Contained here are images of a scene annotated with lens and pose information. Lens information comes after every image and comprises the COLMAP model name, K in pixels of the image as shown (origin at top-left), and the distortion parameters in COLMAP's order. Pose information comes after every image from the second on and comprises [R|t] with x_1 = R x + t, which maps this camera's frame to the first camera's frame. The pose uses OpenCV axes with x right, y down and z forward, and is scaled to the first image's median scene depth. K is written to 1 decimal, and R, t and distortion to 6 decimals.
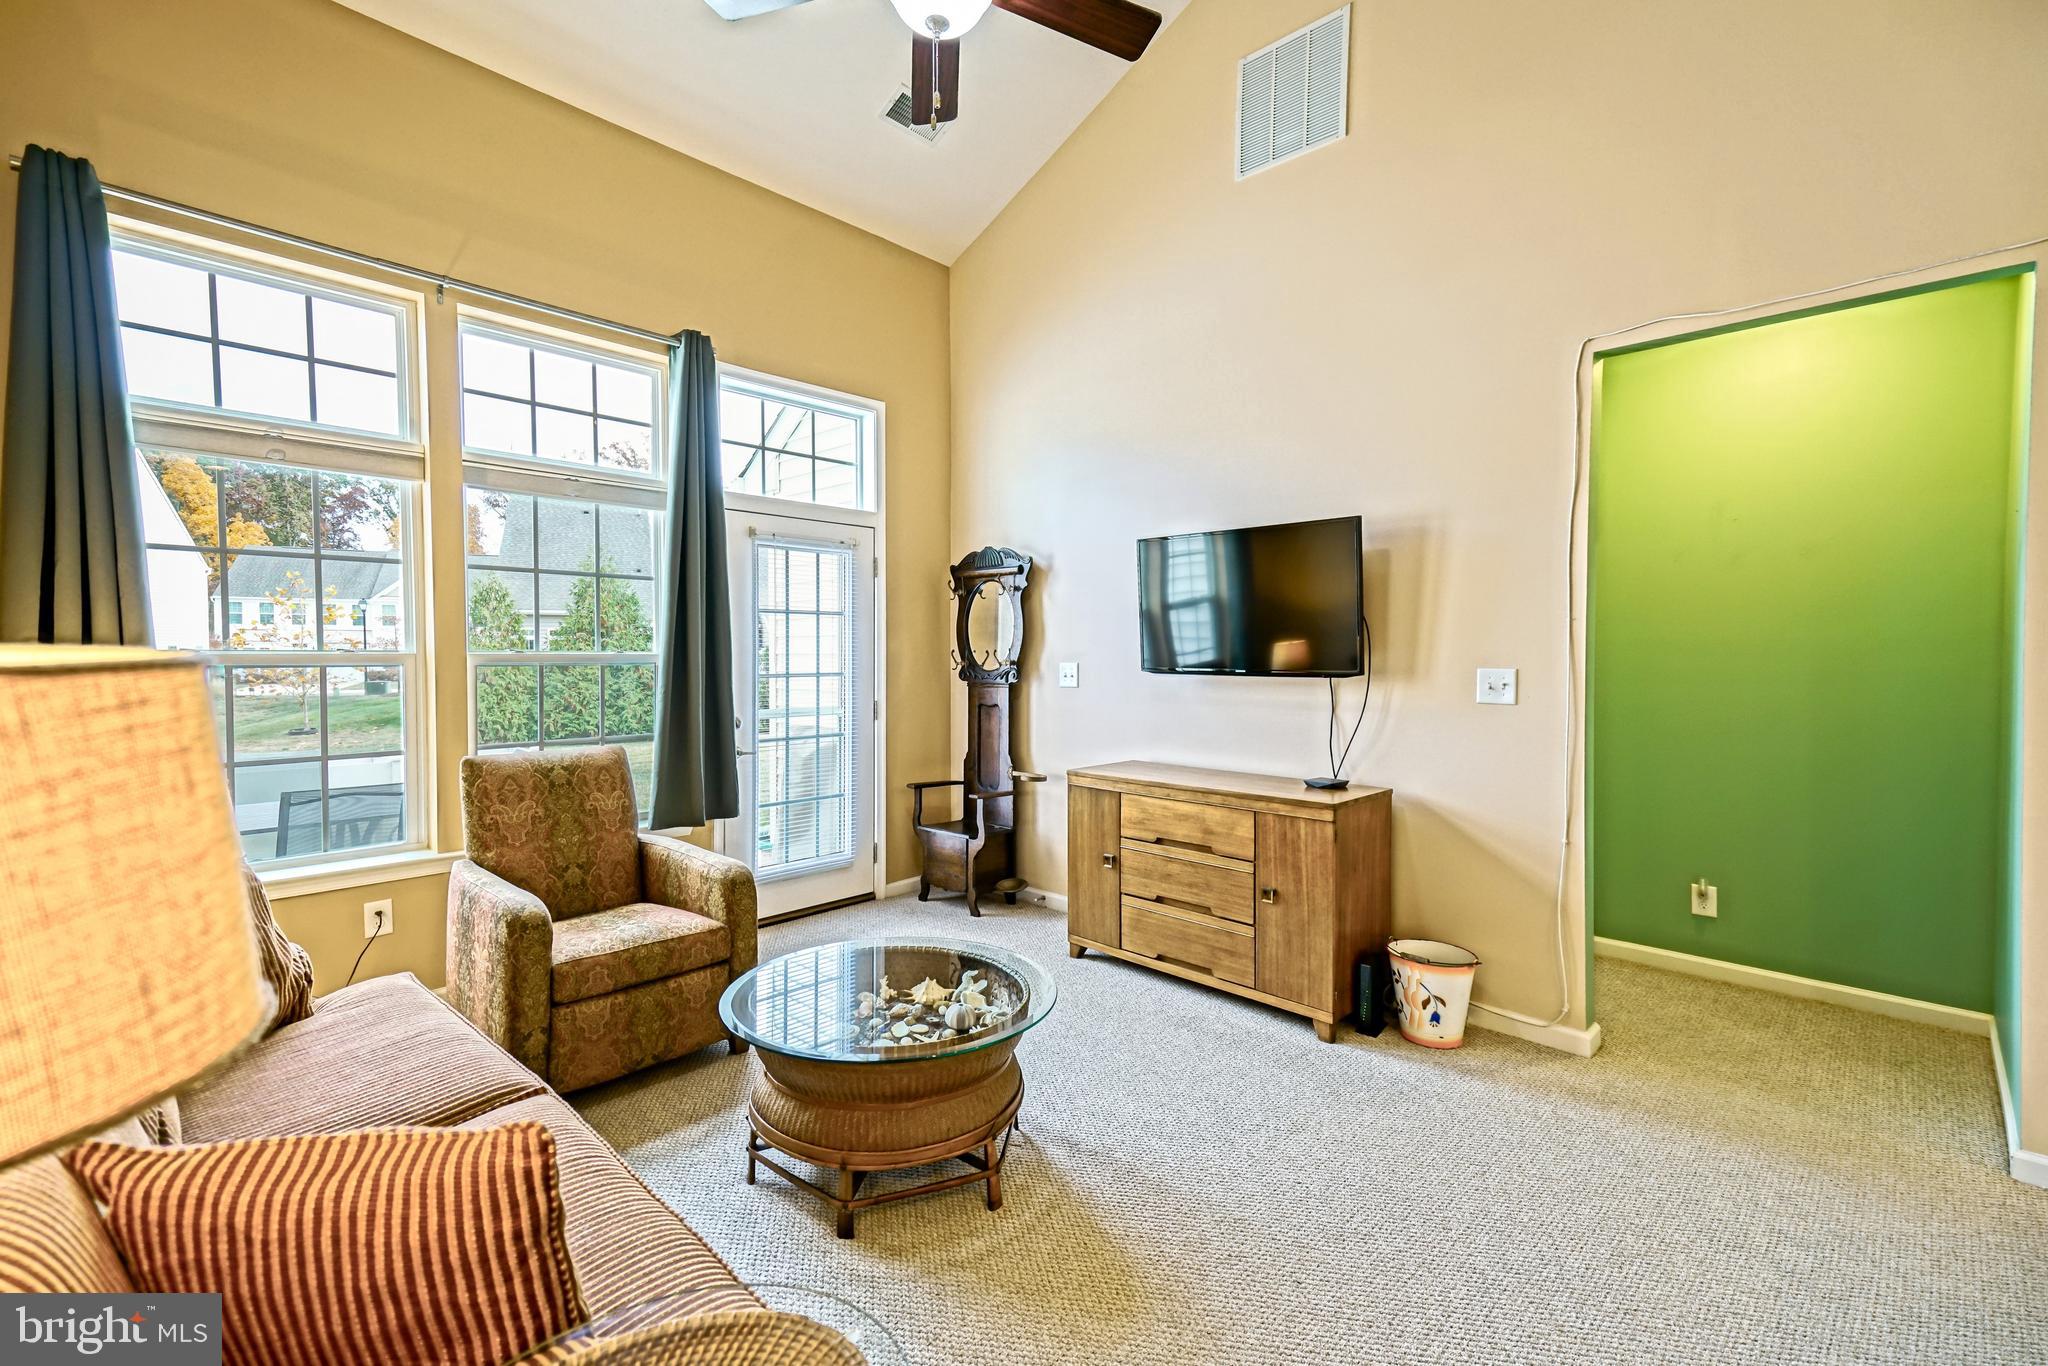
lens RADIAL K [[911.0, 0, 1007.6], [0, 911.0, 674.8], [0, 0, 1]] dist [0.038972, -0.000685]
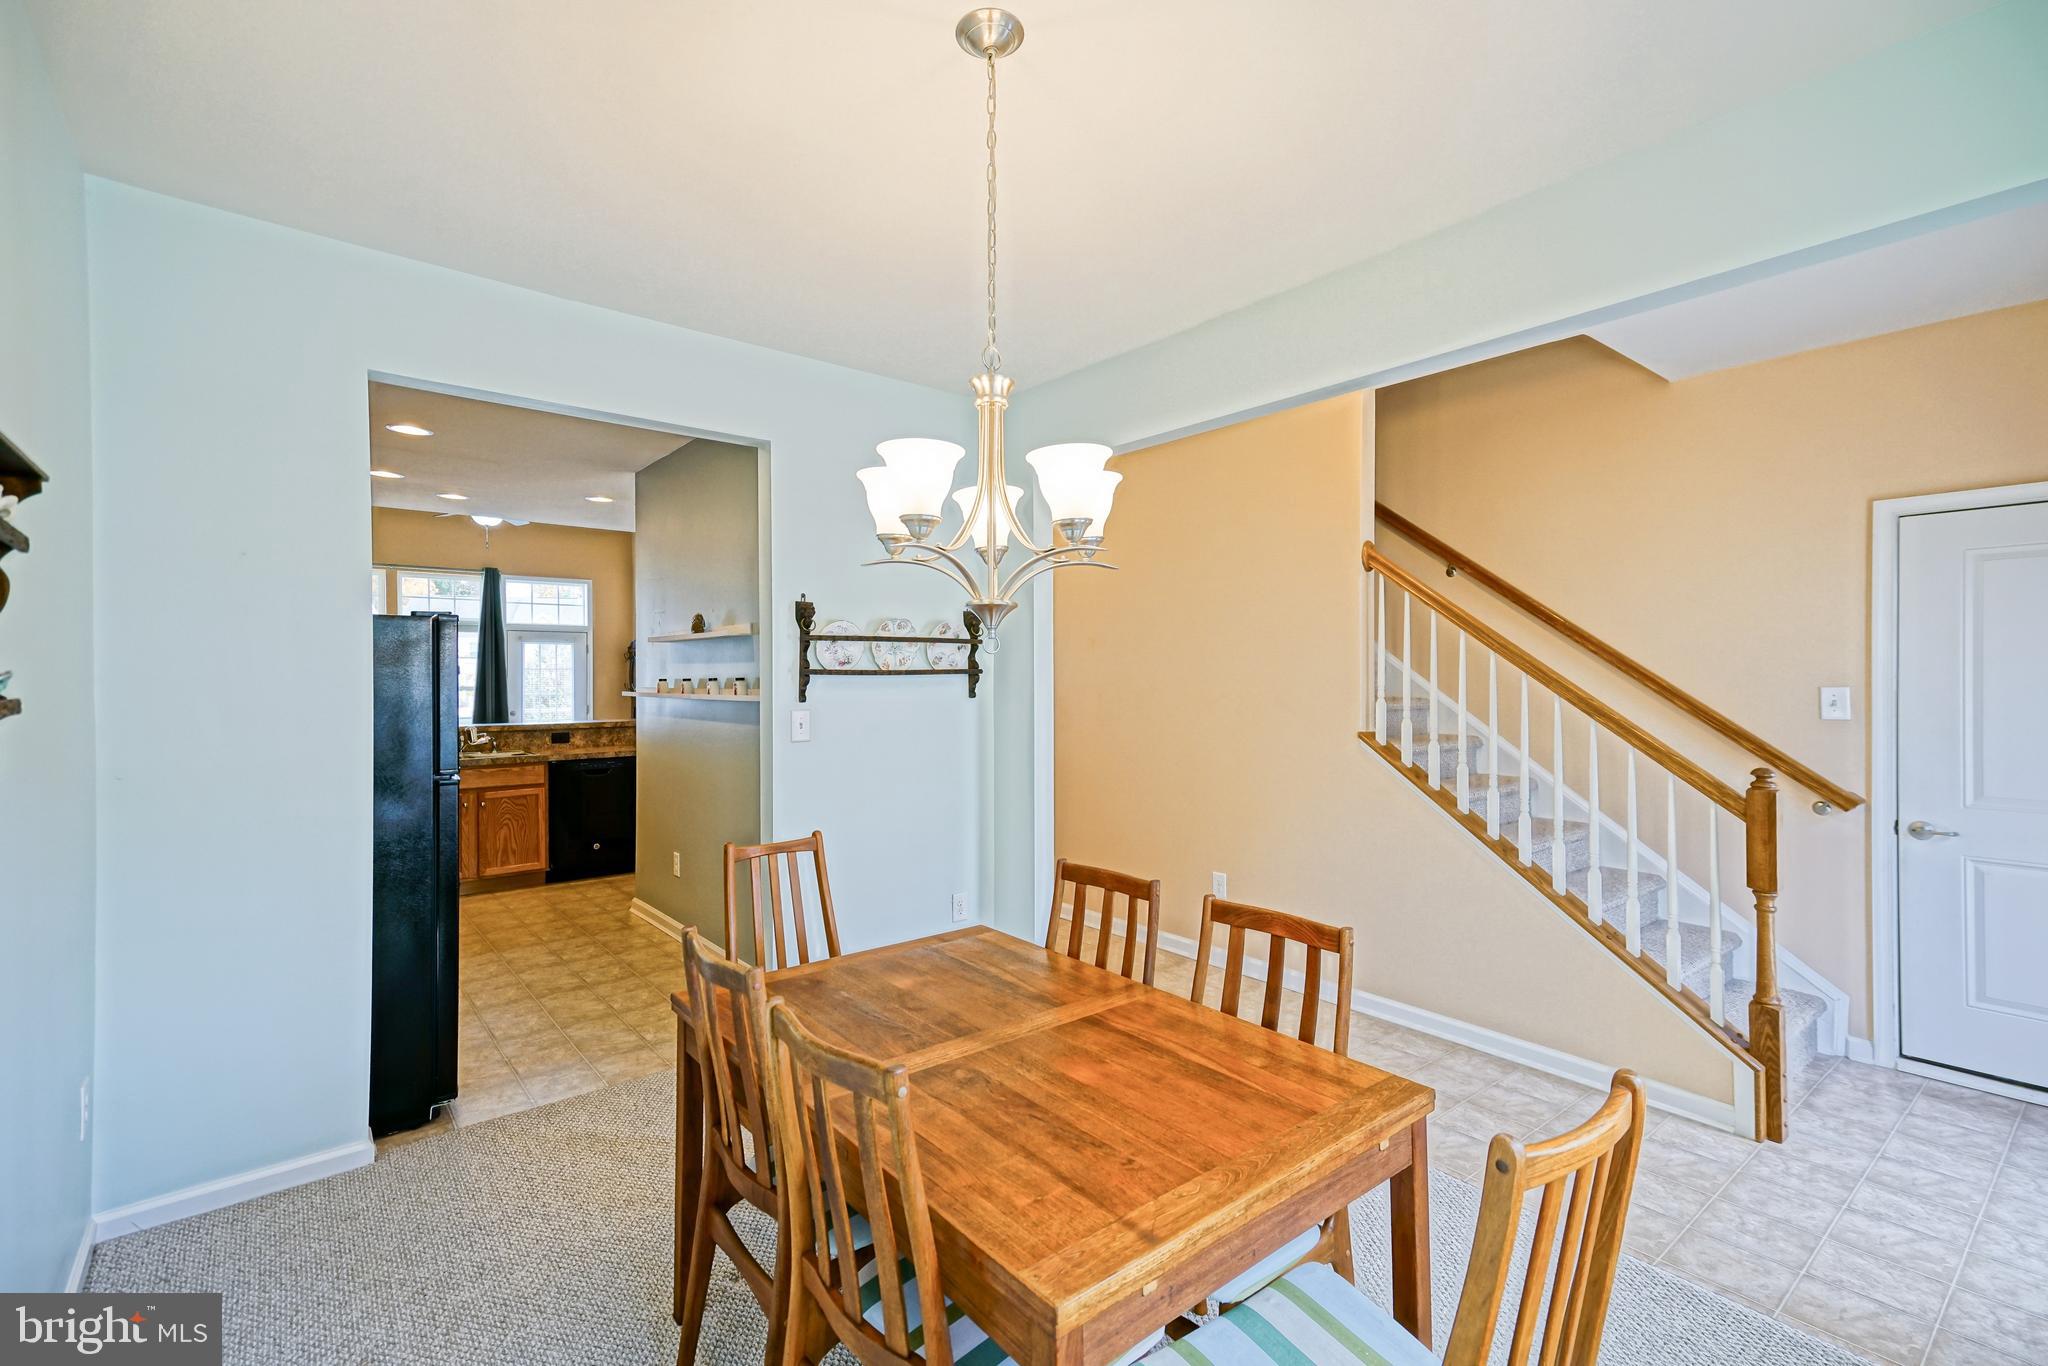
lens RADIAL K [[907.3, 0, 1032.6], [0, 907.3, 662.6], [0, 0, 1]] dist [0.040546, -0.000129]
pose [[0.995945, -0.006565, -0.089726, 1.521398], [0.002376, 0.998905, -0.046721, 0.040618], [0.089934, 0.046318, 0.994870, -1.569142]]
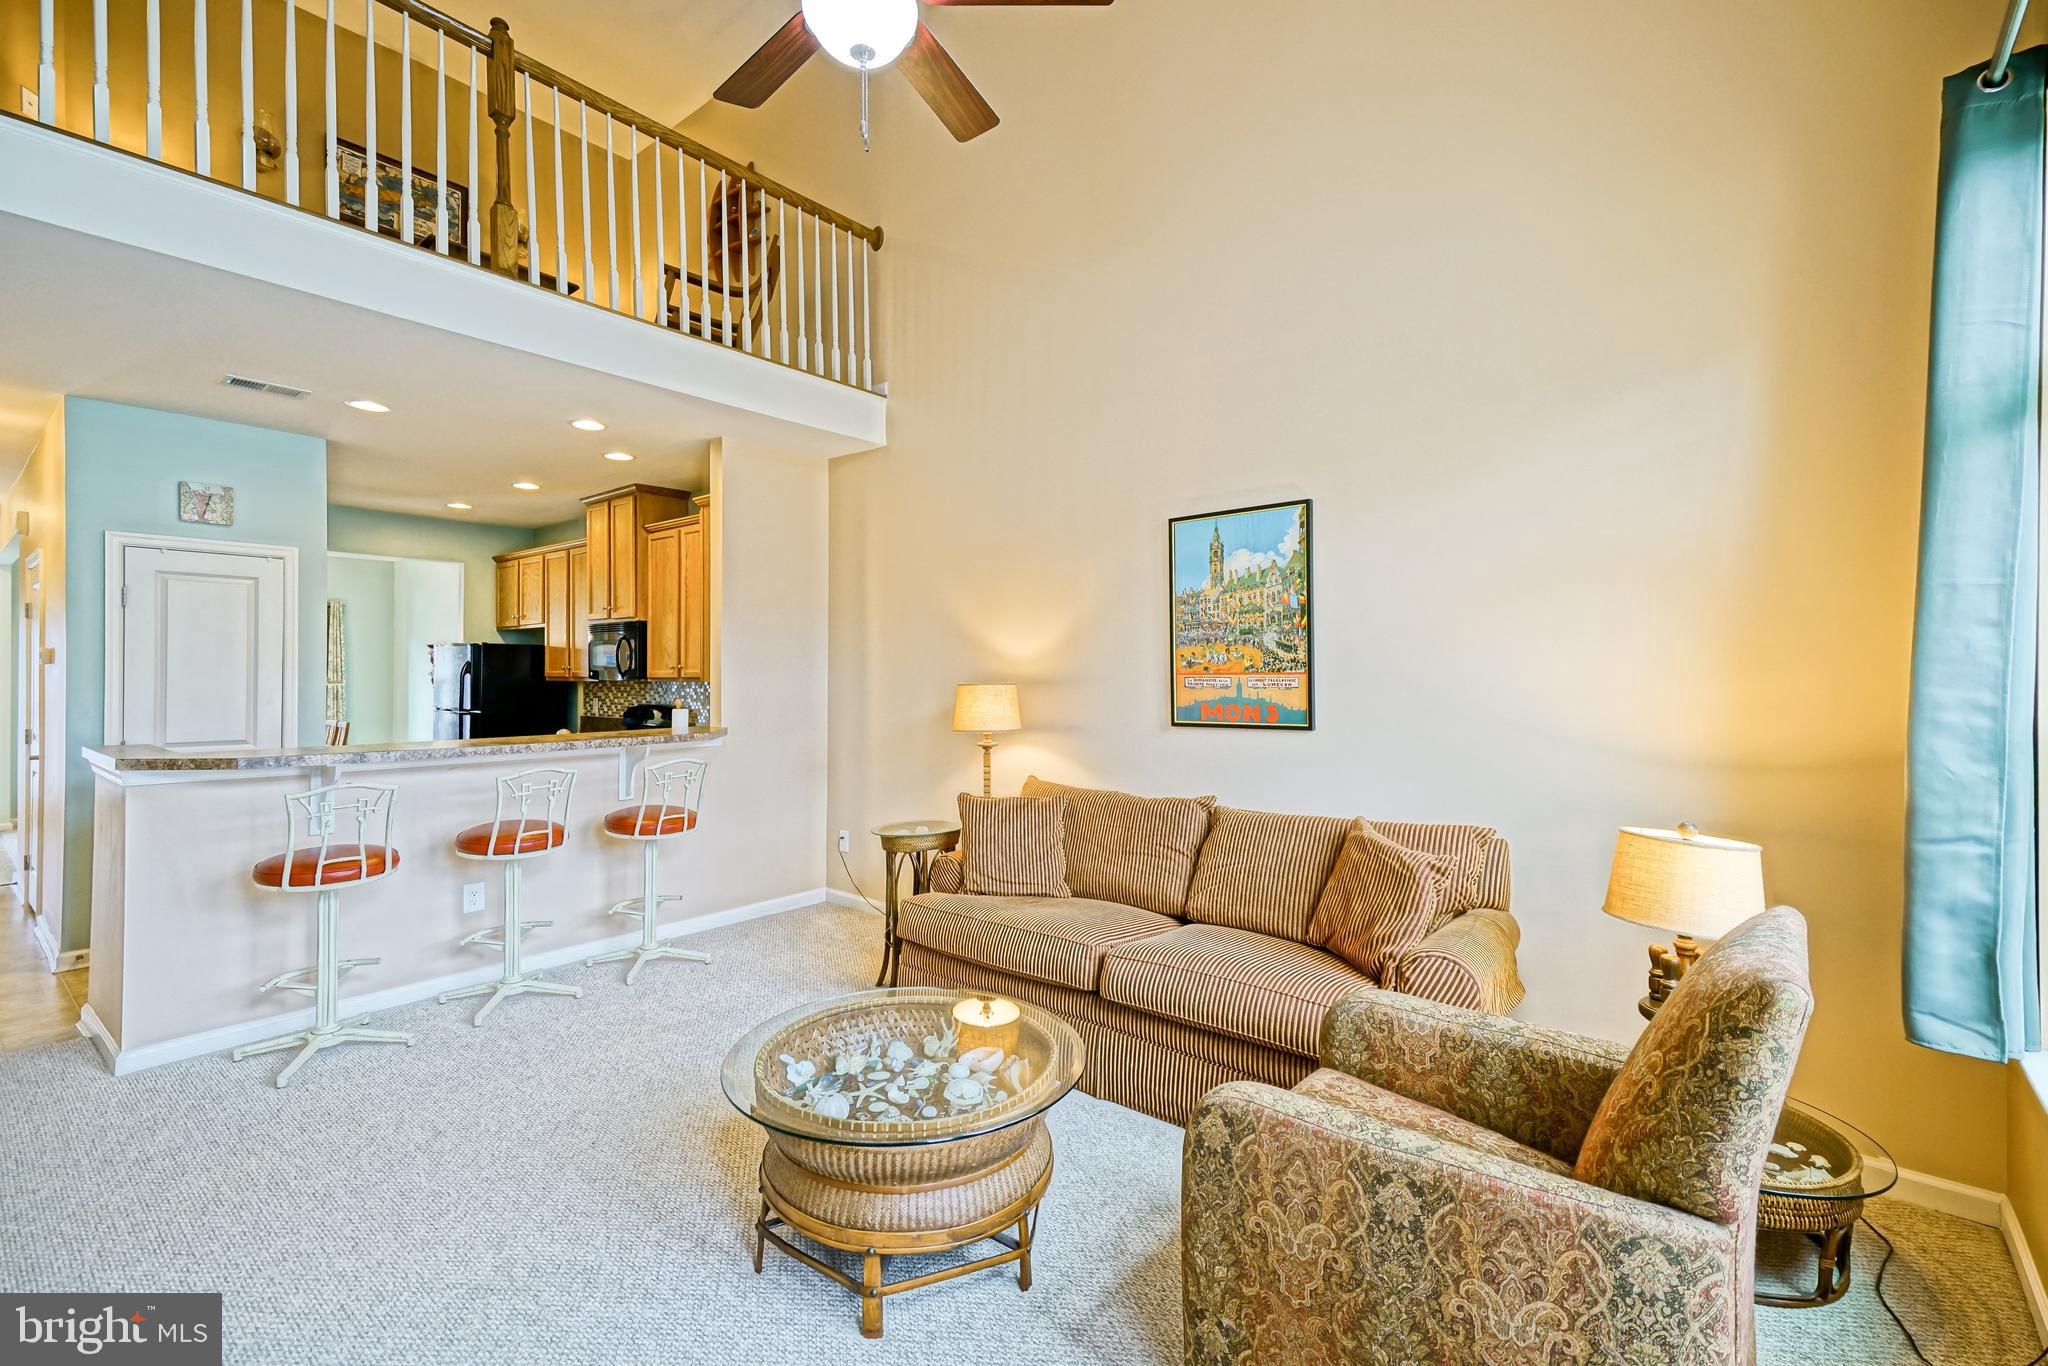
lens RADIAL K [[909.6, 0, 1005.2], [0, 909.6, 672.3], [0, 0, 1]] dist [0.055423, -0.007304]
pose [[-0.997829, -0.005913, -0.065590, -0.098362], [-0.007735, 0.999590, 0.027568, -0.043501], [0.065400, 0.028016, -0.997466, 1.202925]]
